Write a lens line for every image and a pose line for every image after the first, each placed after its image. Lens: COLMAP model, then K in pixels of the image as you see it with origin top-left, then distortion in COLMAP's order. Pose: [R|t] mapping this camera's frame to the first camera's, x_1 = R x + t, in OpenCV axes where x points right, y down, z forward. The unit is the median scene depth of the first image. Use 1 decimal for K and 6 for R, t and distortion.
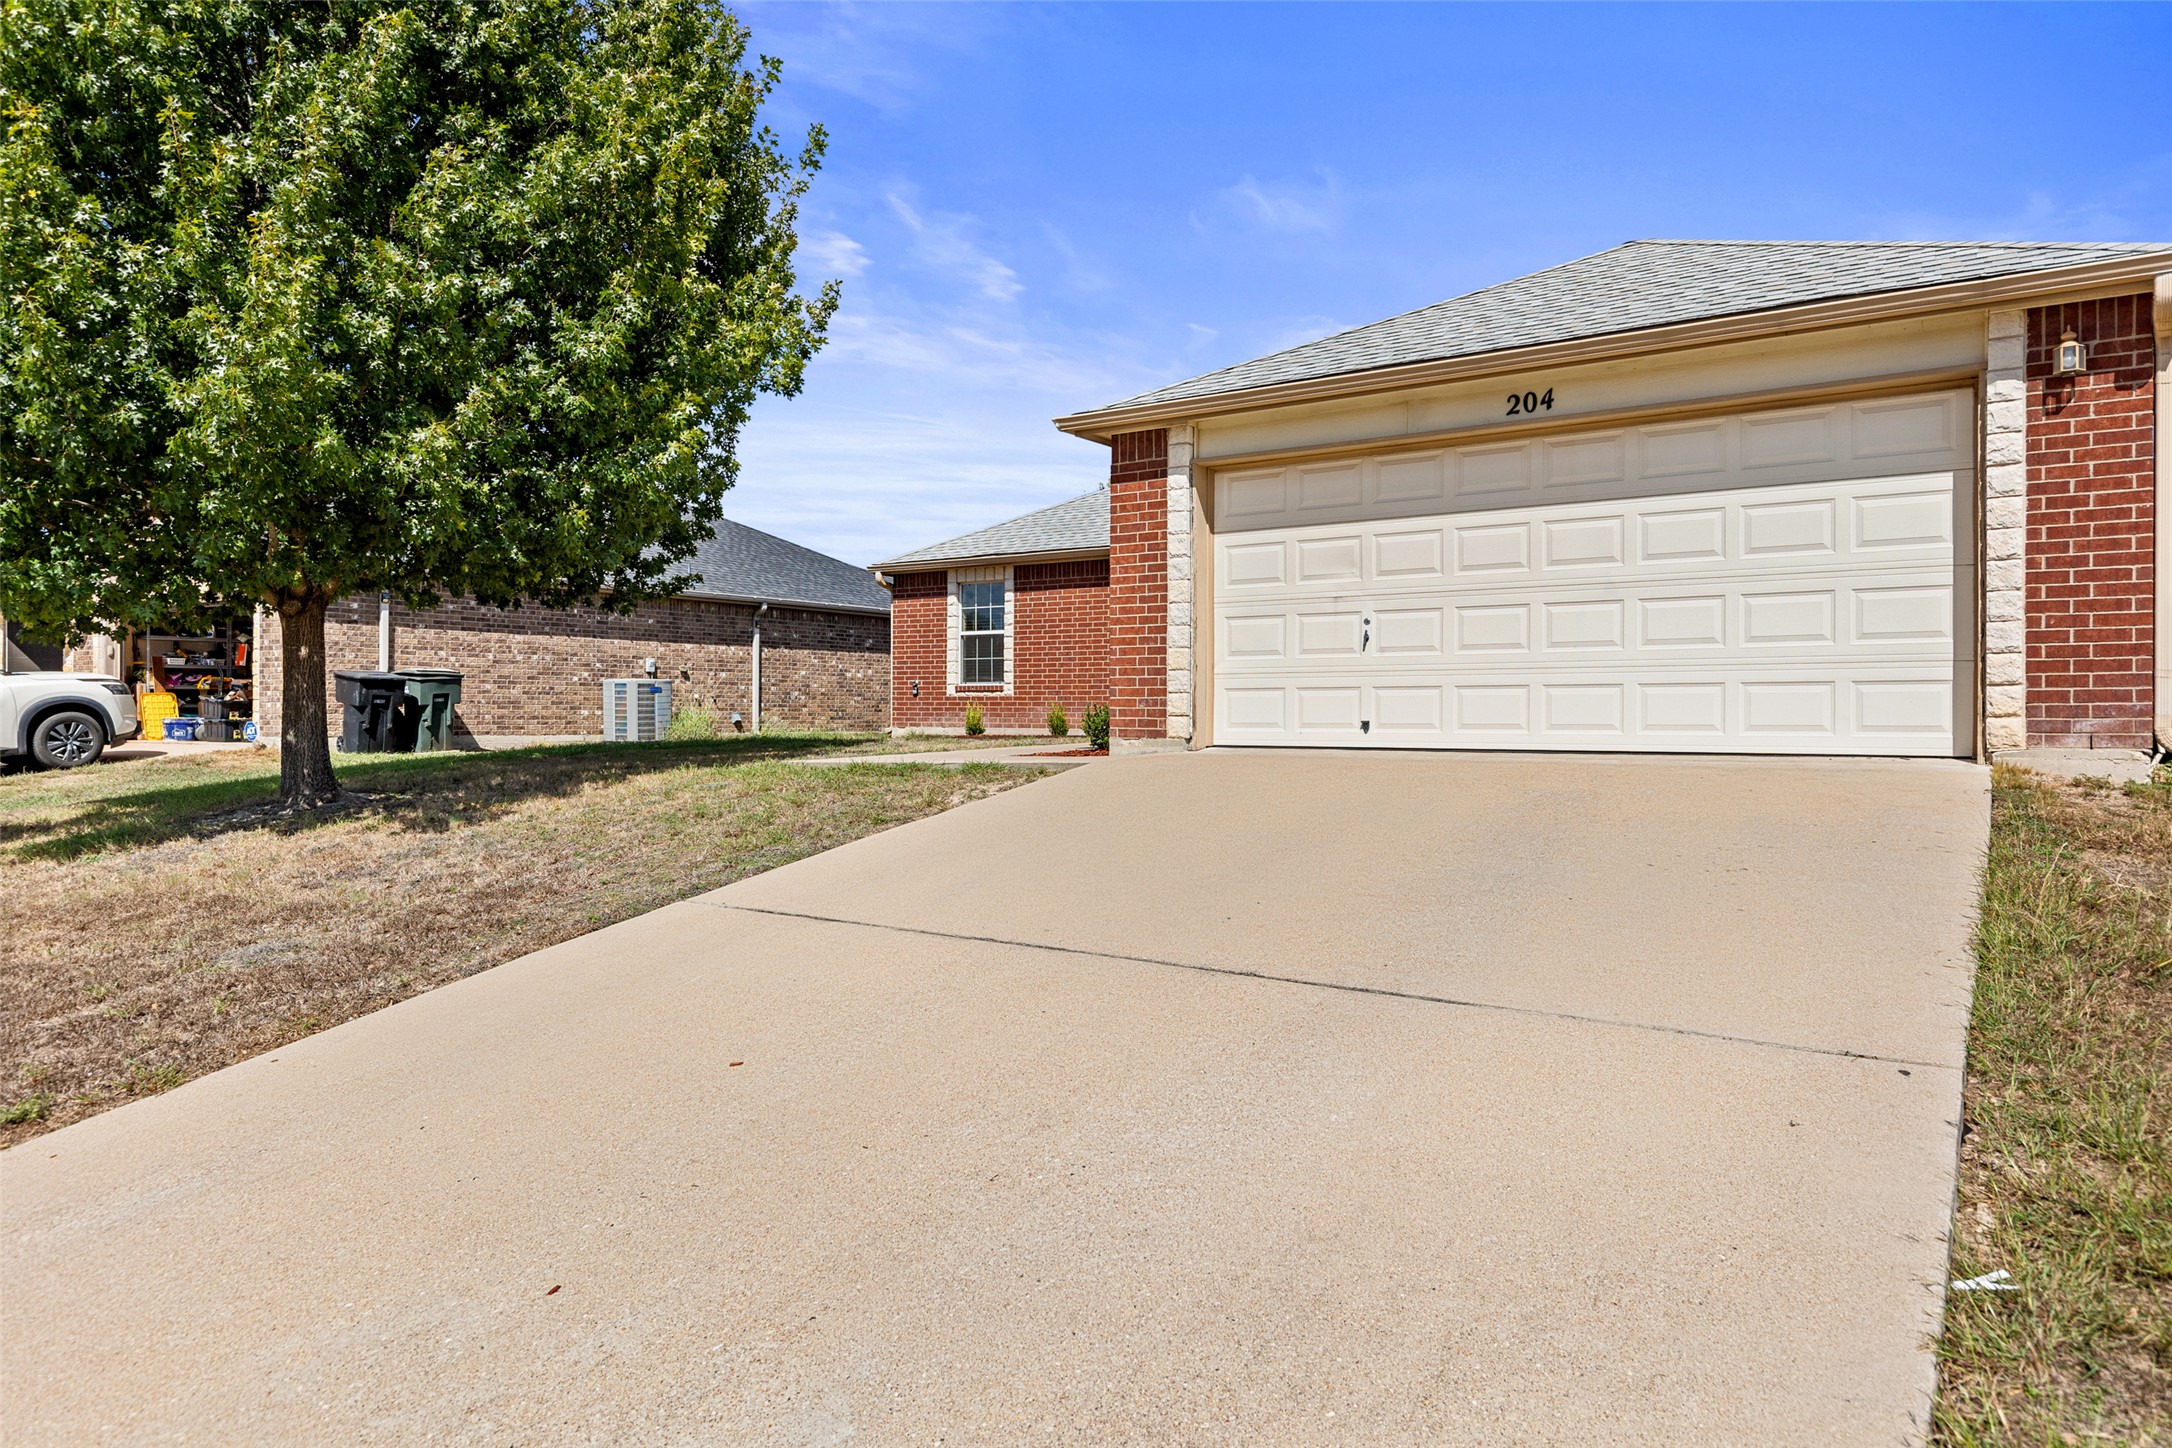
lens RADIAL K [[1367.4, 0, 1096.8], [0, 1367.4, 714.3], [0, 0, 1]] dist [0.000566, -0.001644]
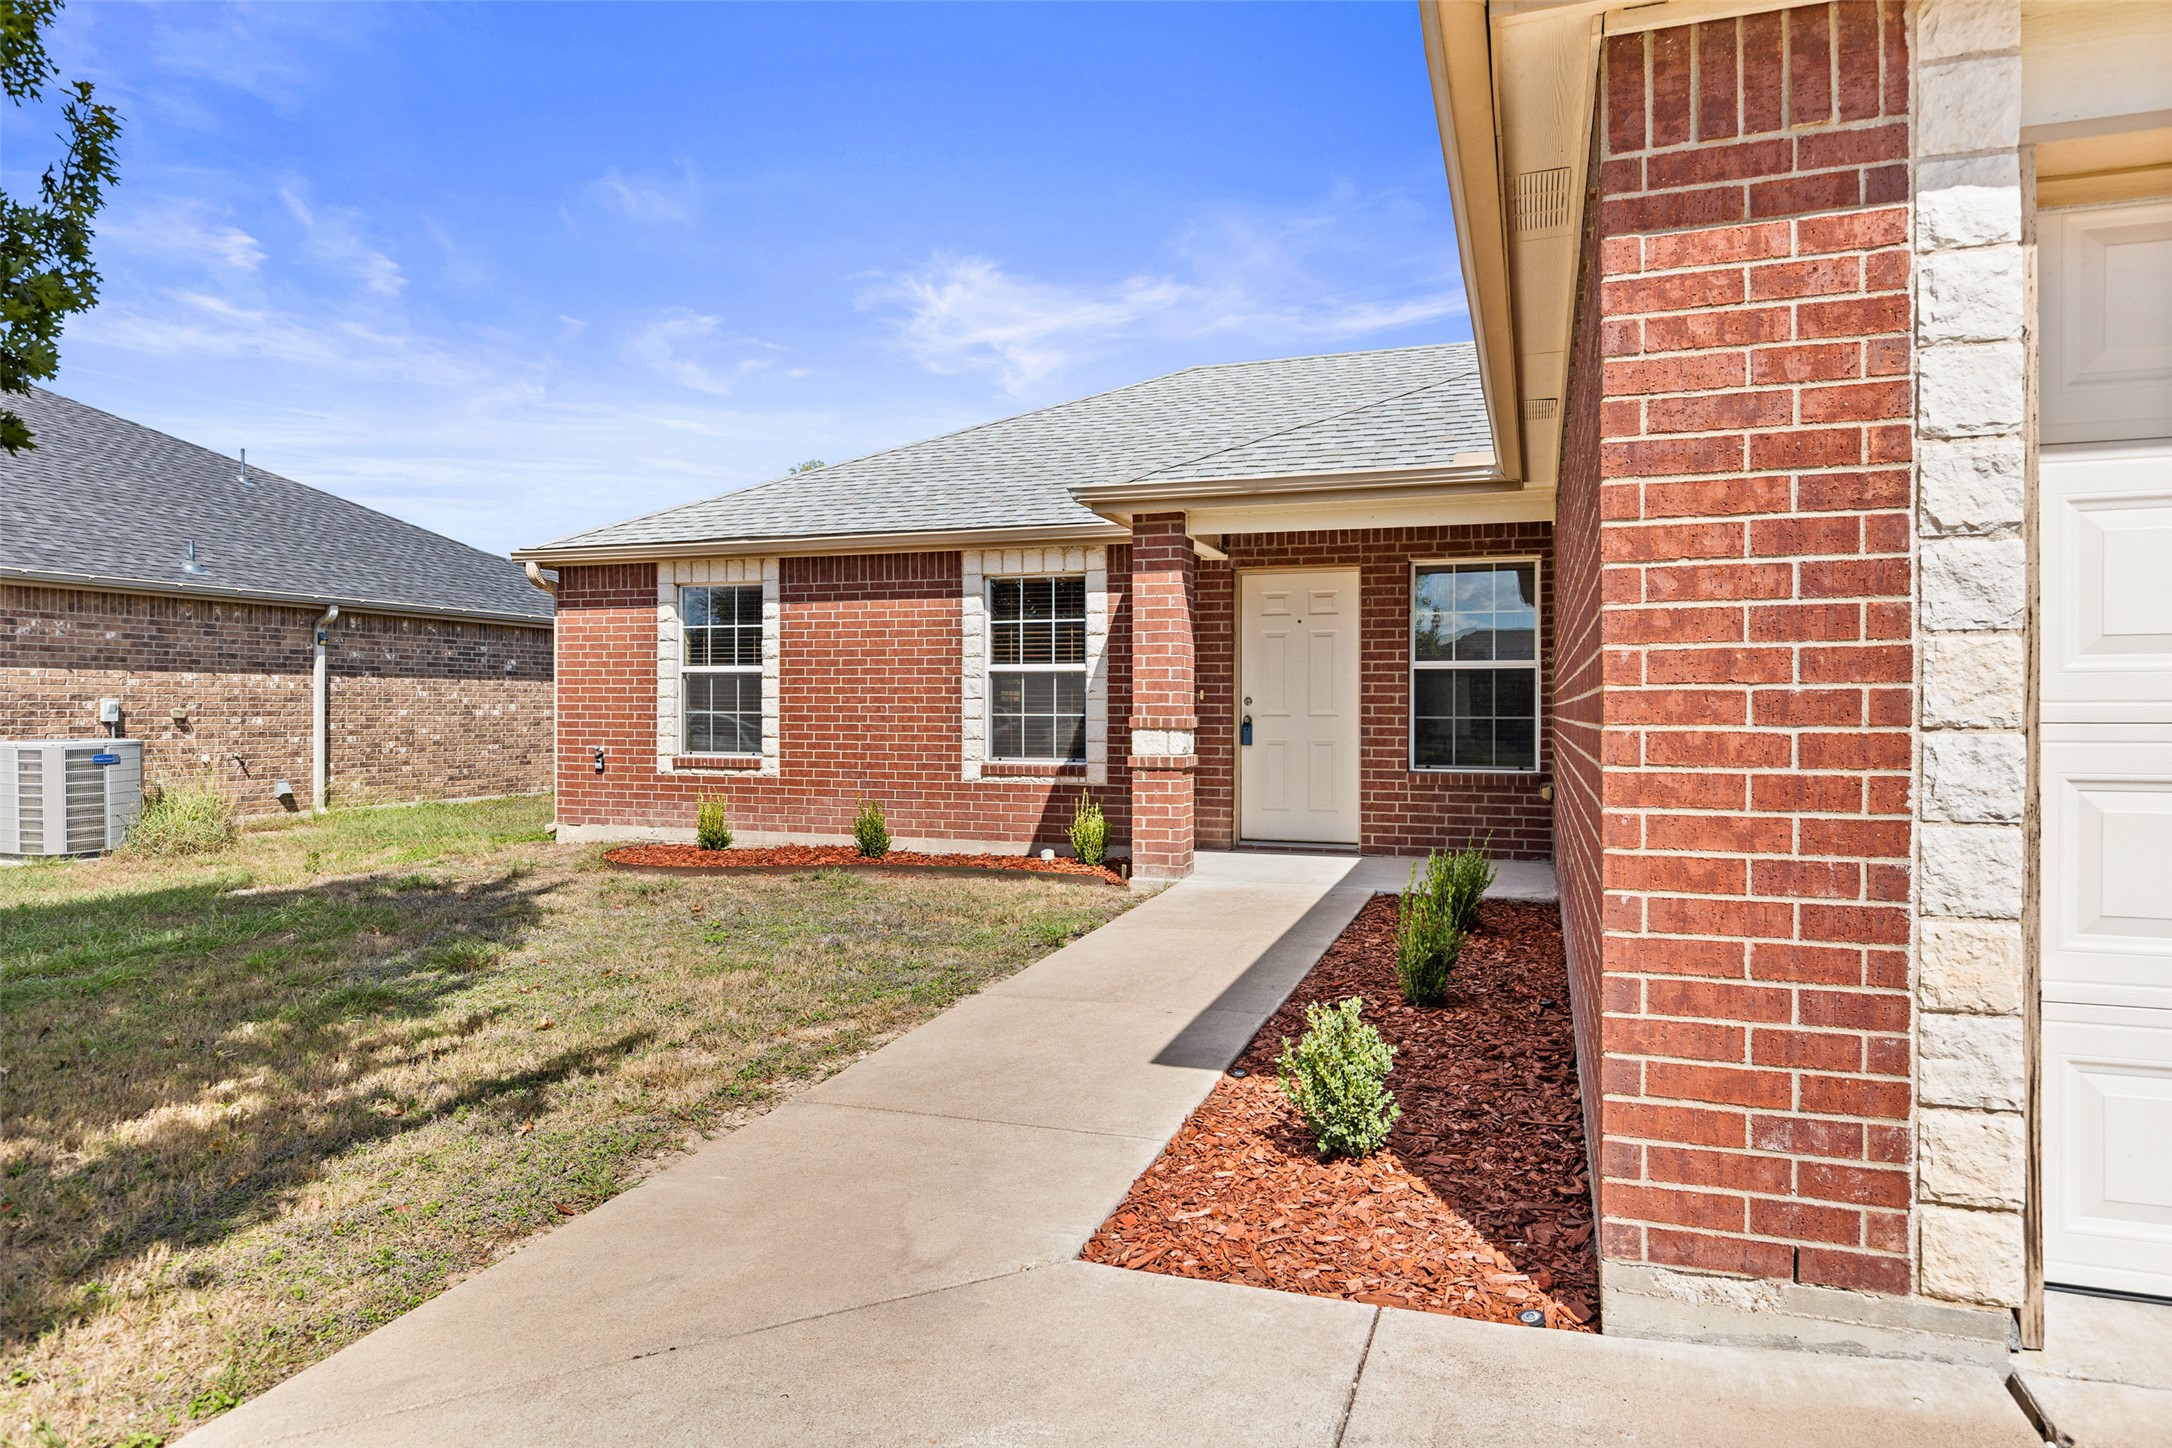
lens RADIAL K [[1305.8, 0, 1084.5], [0, 1305.8, 716.0], [0, 0, 1]] dist [0.006831, -0.005597]
pose [[0.968215, -0.002077, 0.250110, -0.078272], [0.000532, 0.999980, 0.006243, -0.045853], [-0.250118, -0.005912, 0.968197, 0.440164]]
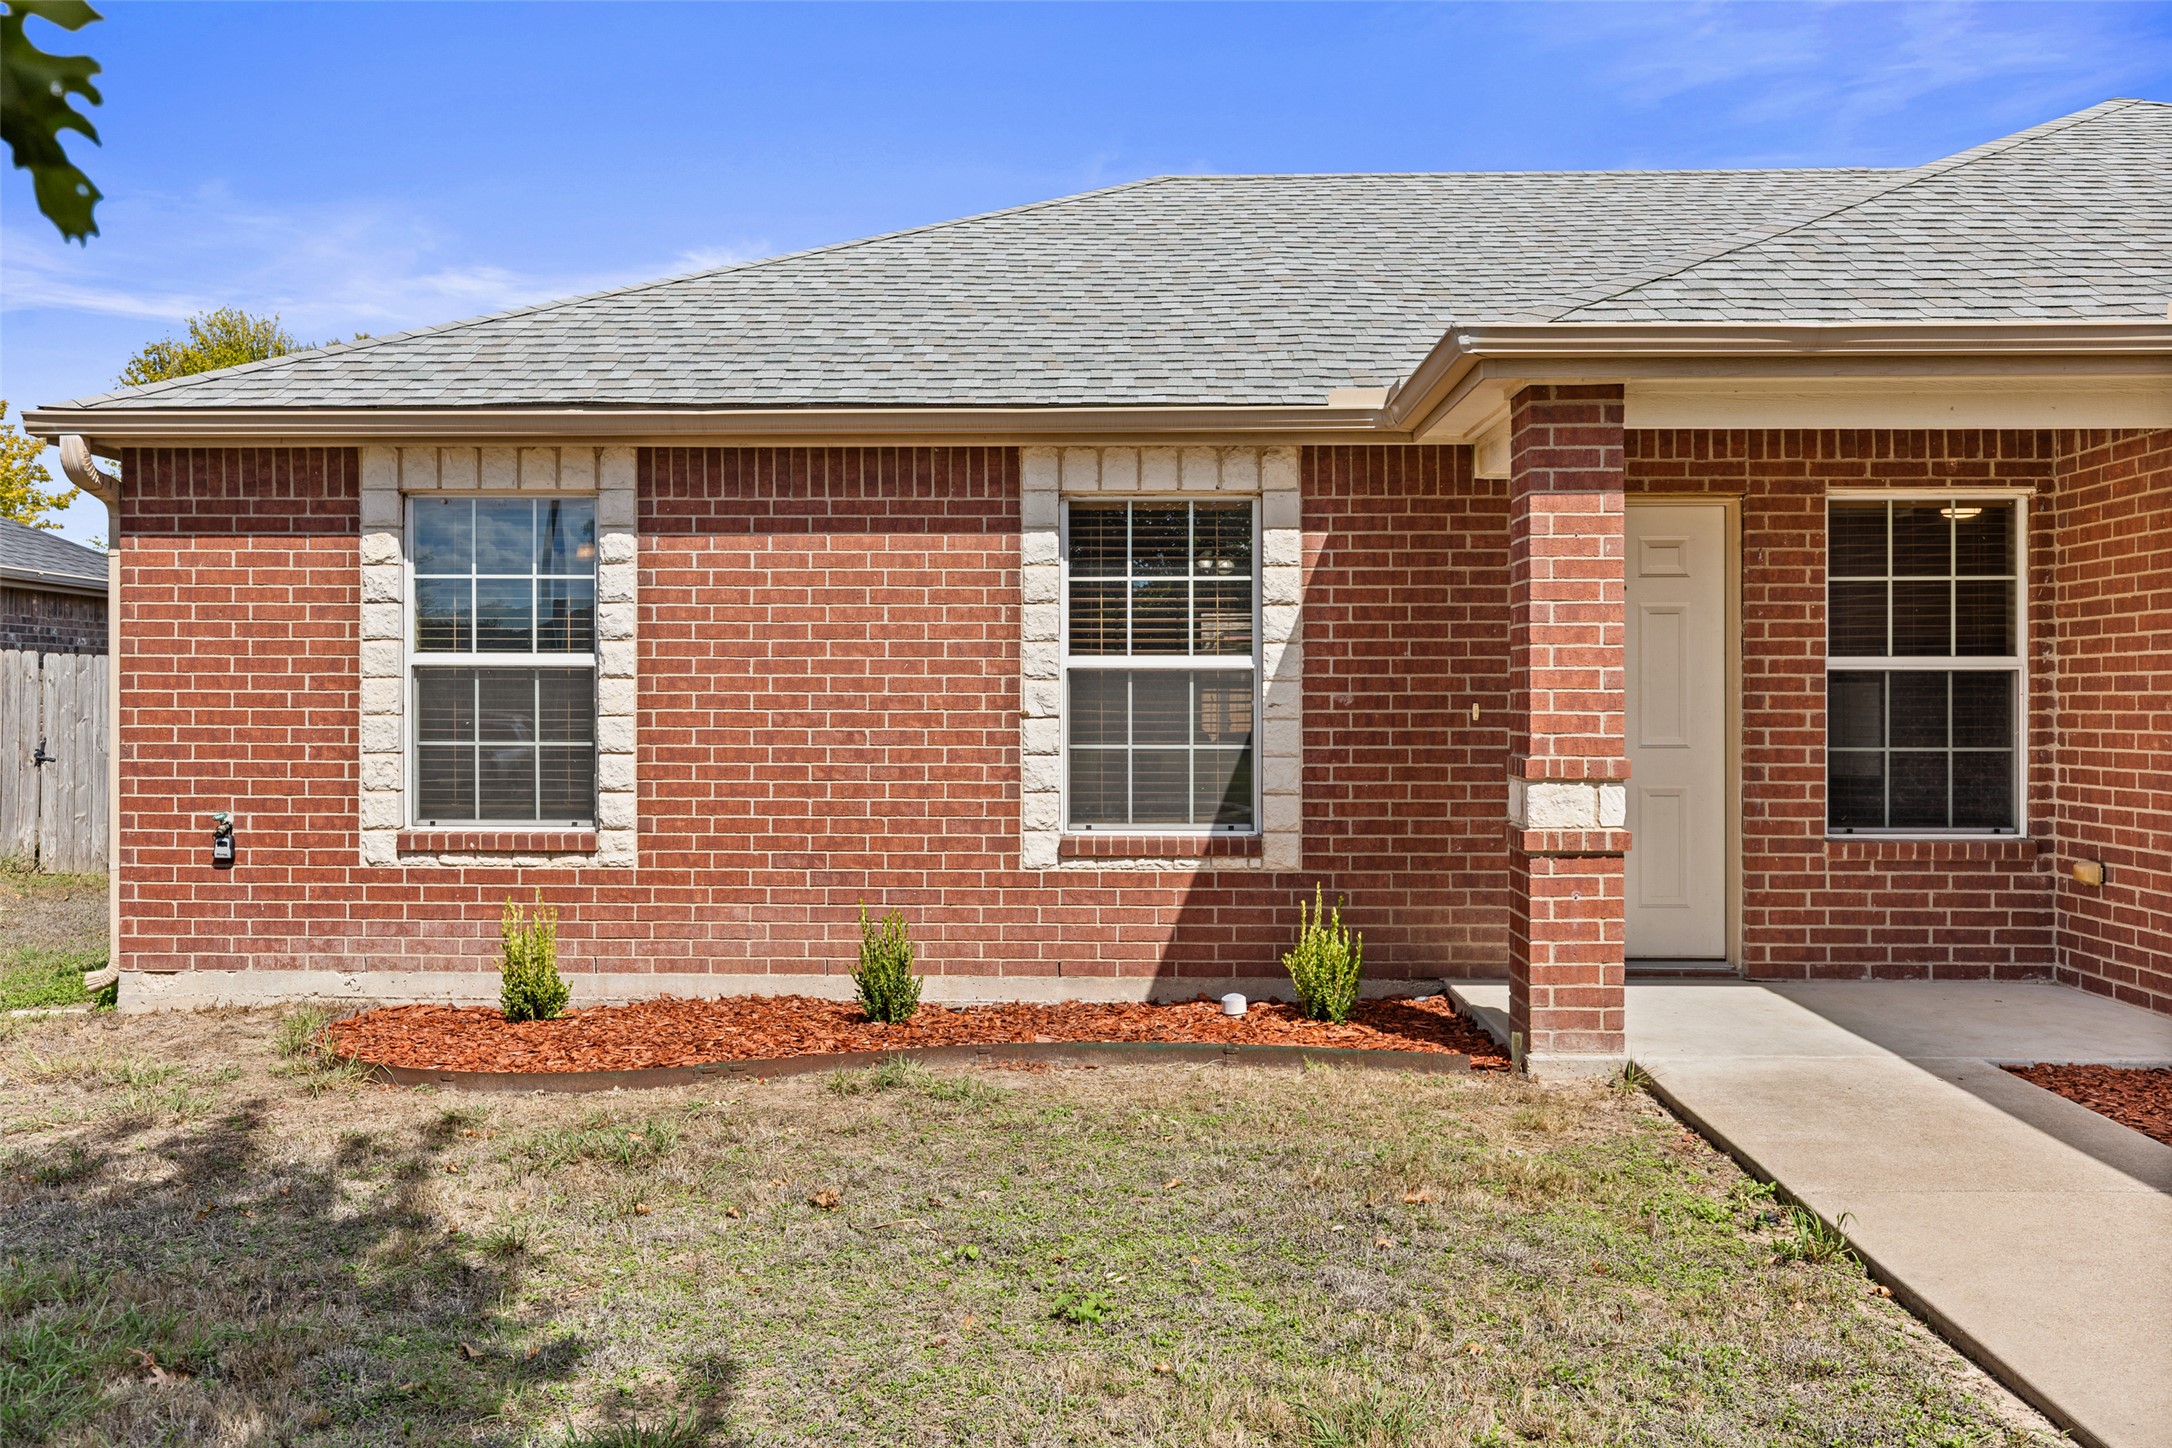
lens RADIAL K [[1774.0, 0, 1095.5], [0, 1774.0, 716.6], [0, 0, 1]] dist [0.006947, 0.001804]
pose [[0.846929, -0.005456, 0.531677, -0.195860], [0.001837, 0.999971, 0.007335, -0.053198], [-0.531702, -0.005236, 0.846915, 0.636393]]
